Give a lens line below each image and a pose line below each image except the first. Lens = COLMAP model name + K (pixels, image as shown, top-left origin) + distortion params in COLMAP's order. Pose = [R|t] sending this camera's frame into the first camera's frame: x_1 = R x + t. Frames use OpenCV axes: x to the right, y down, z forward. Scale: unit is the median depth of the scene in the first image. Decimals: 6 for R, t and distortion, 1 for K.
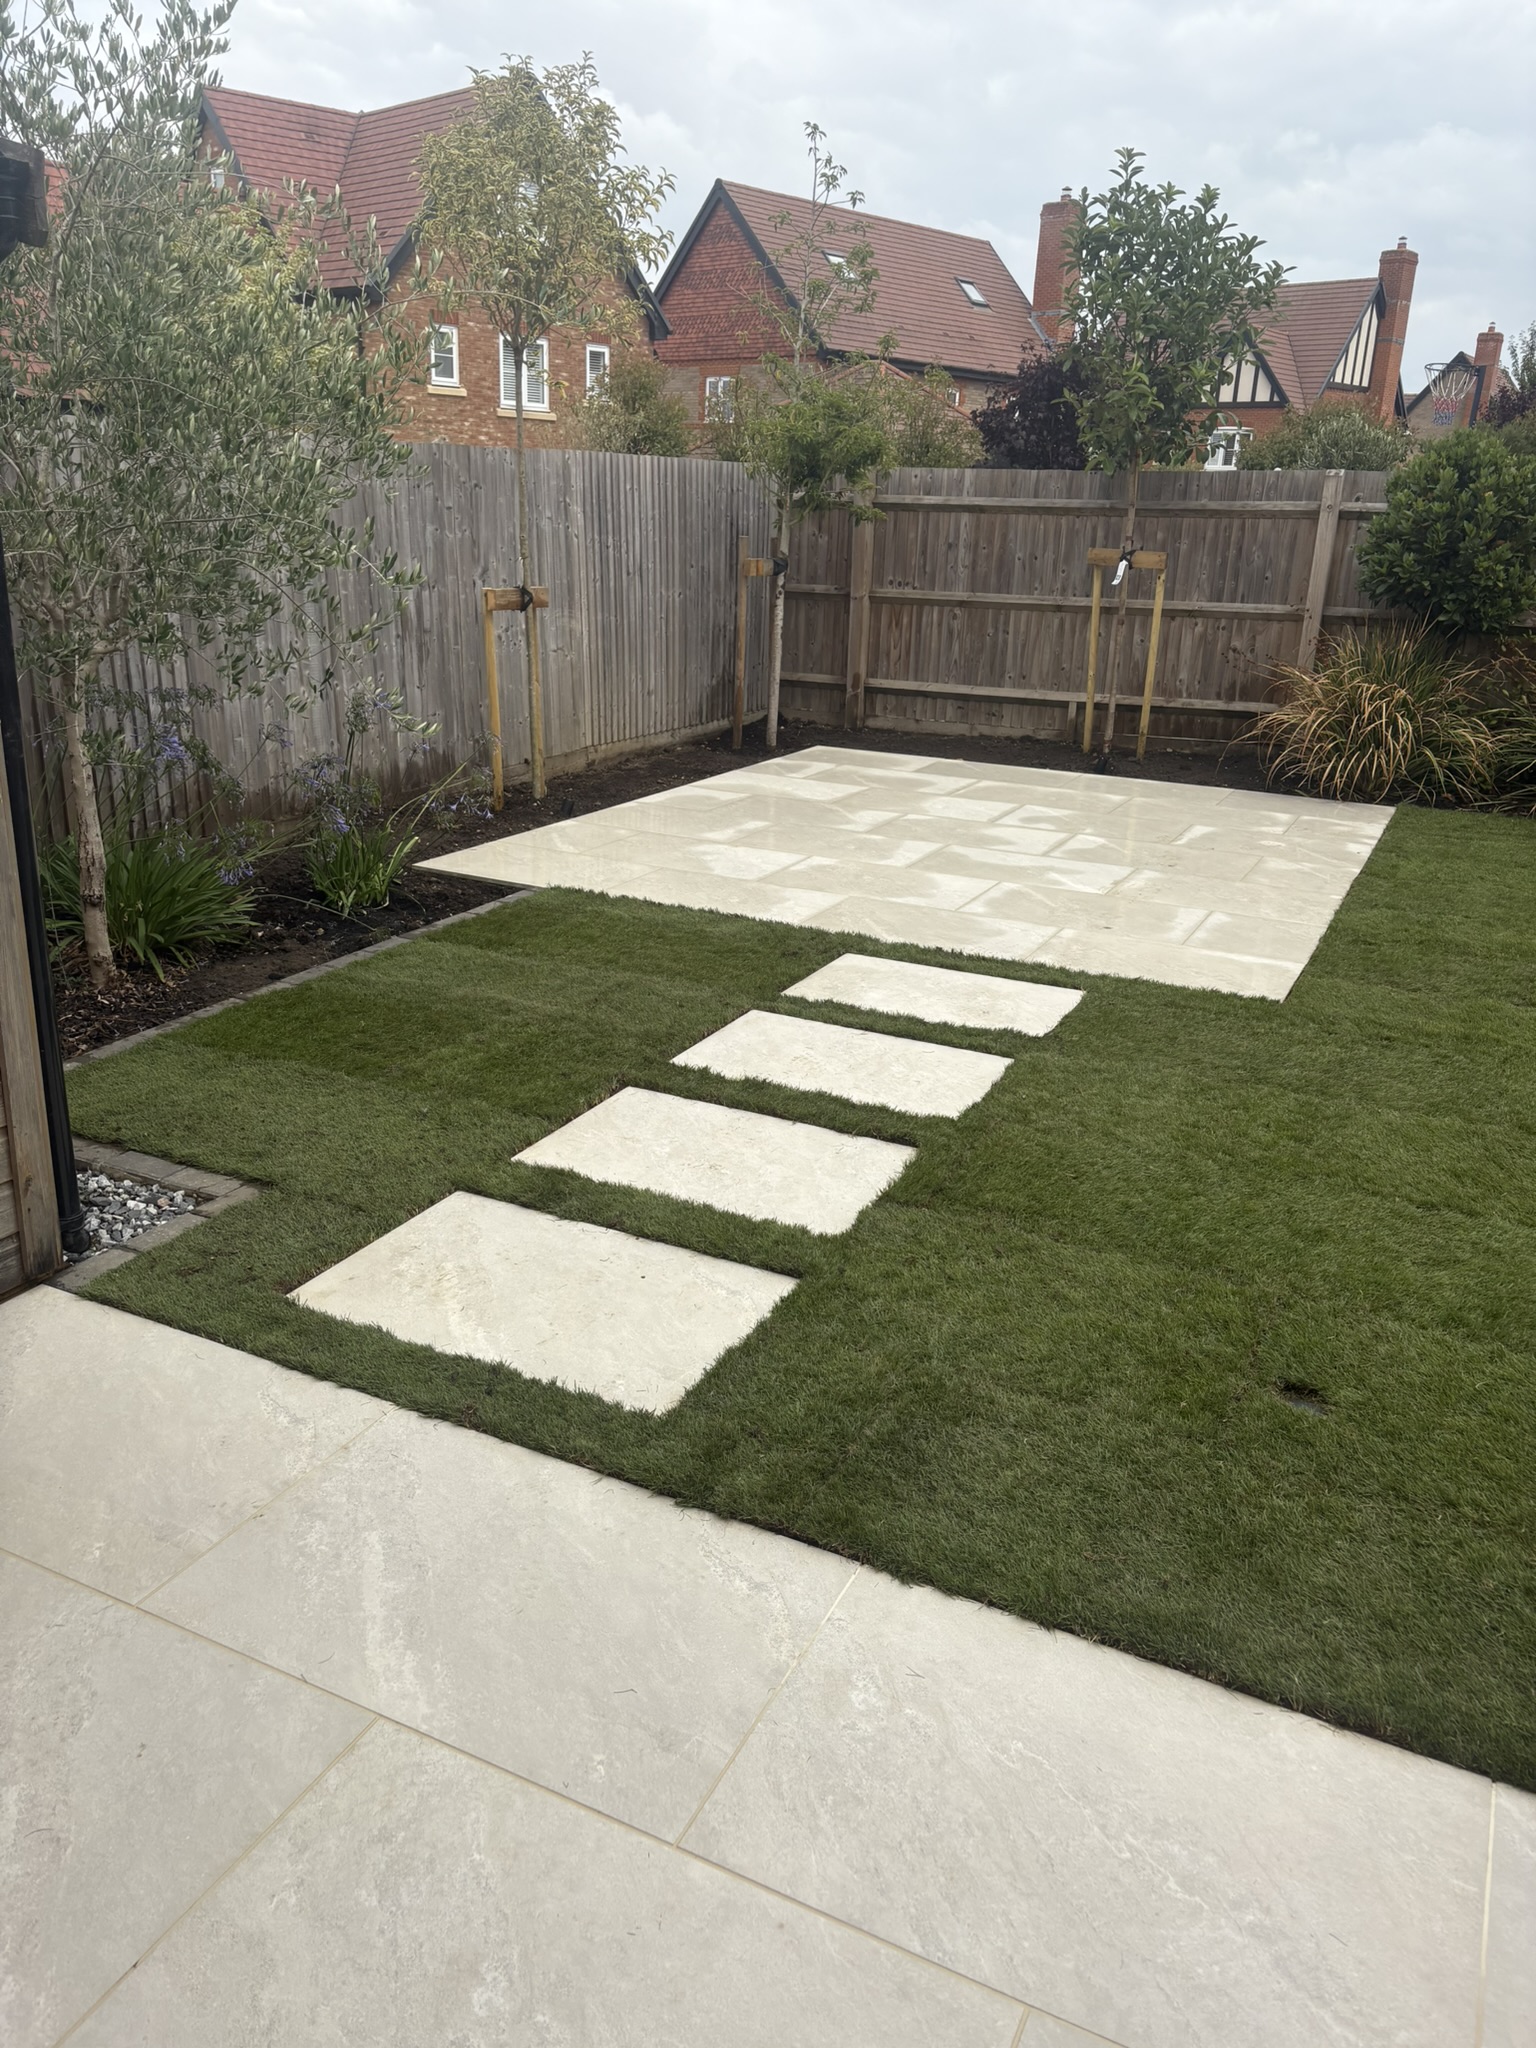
lens RADIAL K [[1560.5, 0, 768.0], [0, 1560.5, 1024.0], [0, 0, 1]] dist [0.021841, 0.002170]
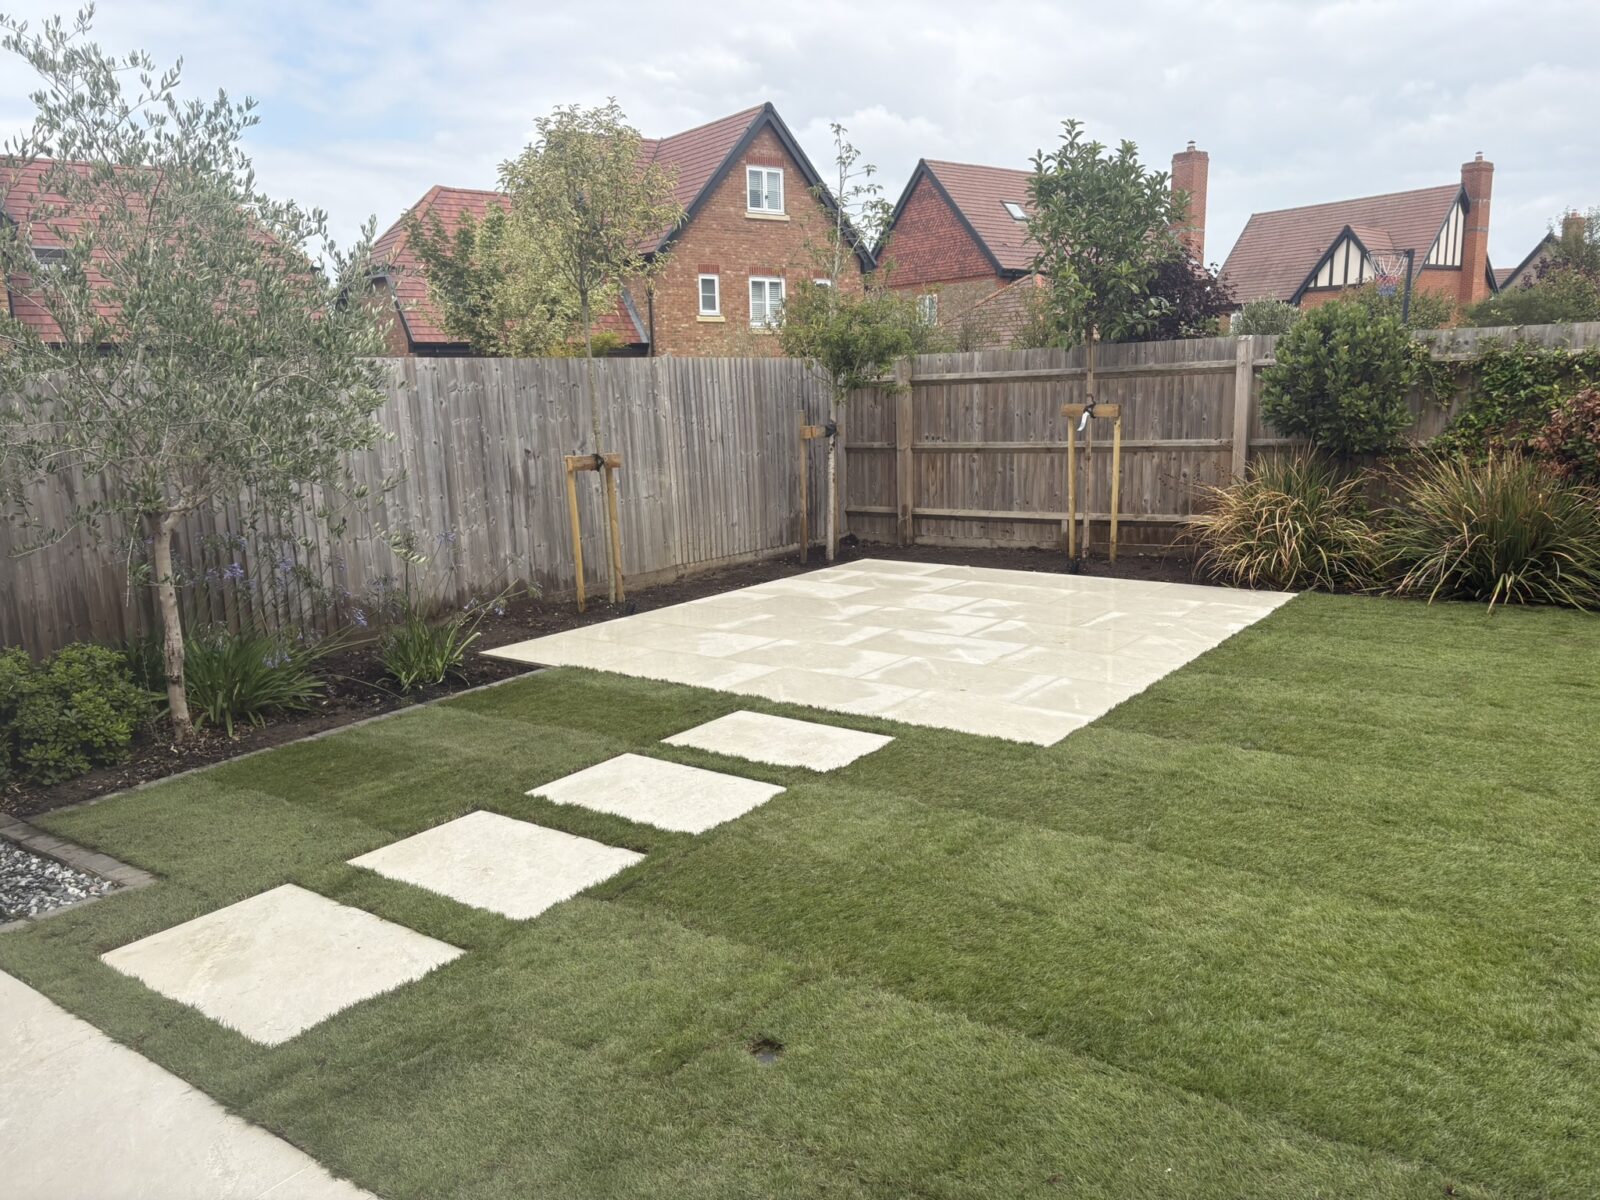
lens RADIAL K [[1203.6, 0, 796.7], [0, 1203.6, 590.2], [0, 0, 1]] dist [0.108560, -0.176956]
pose [[0.985322, -0.027064, -0.168546, 0.172108], [0.000683, 0.987969, -0.154648, 0.007287], [0.170704, 0.152263, 0.973487, -0.002951]]
